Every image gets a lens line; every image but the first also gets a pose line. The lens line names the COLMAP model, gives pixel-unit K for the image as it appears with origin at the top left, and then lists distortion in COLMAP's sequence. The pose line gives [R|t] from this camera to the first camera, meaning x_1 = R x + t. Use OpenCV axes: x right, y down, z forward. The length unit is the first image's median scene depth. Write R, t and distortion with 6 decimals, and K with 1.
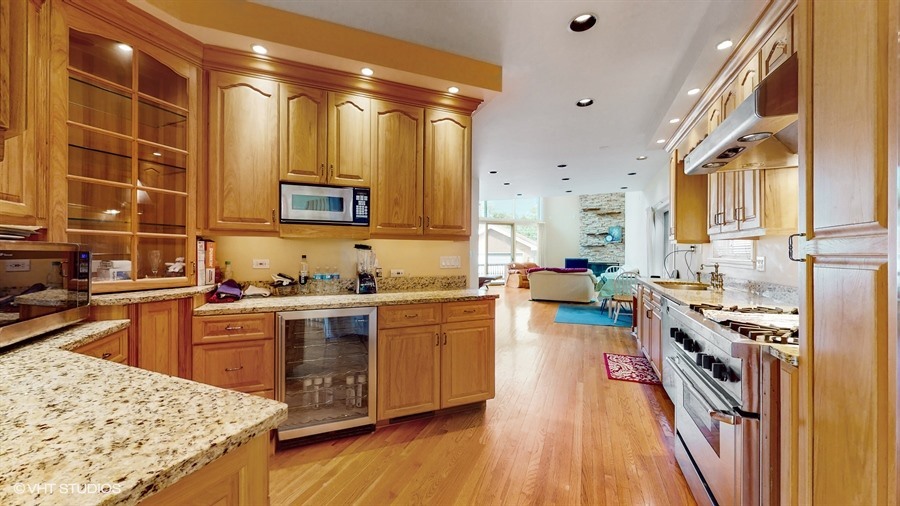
lens RADIAL K [[332.5, 0, 453.1], [0, 332.5, 253.1], [0, 0, 1]] dist [0.000647, 0.000005]
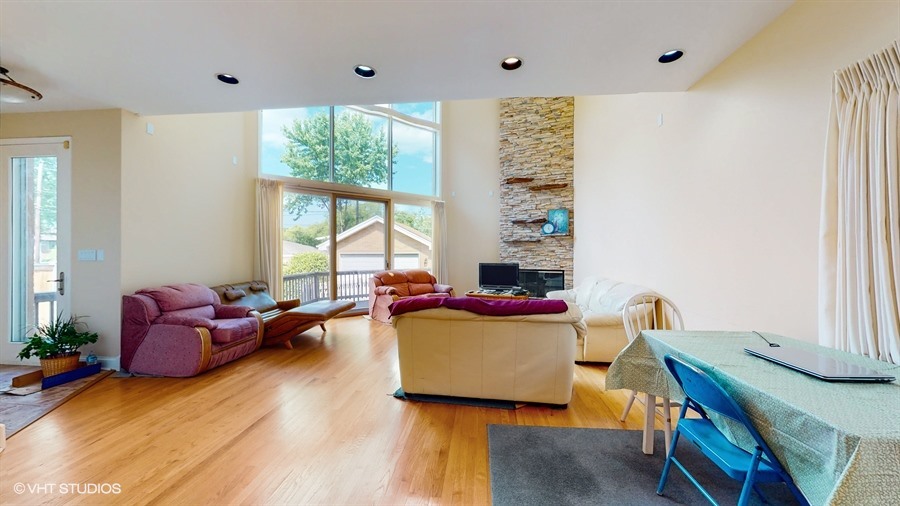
lens RADIAL K [[332.5, 0, 453.1], [0, 332.5, 253.1], [0, 0, 1]] dist [0.000647, 0.000005]
pose [[0.958801, -0.000714, 0.284078, 0.135026], [0.001008, 0.999999, -0.000889, -0.000005], [-0.284077, 0.001139, 0.958801, 0.472101]]
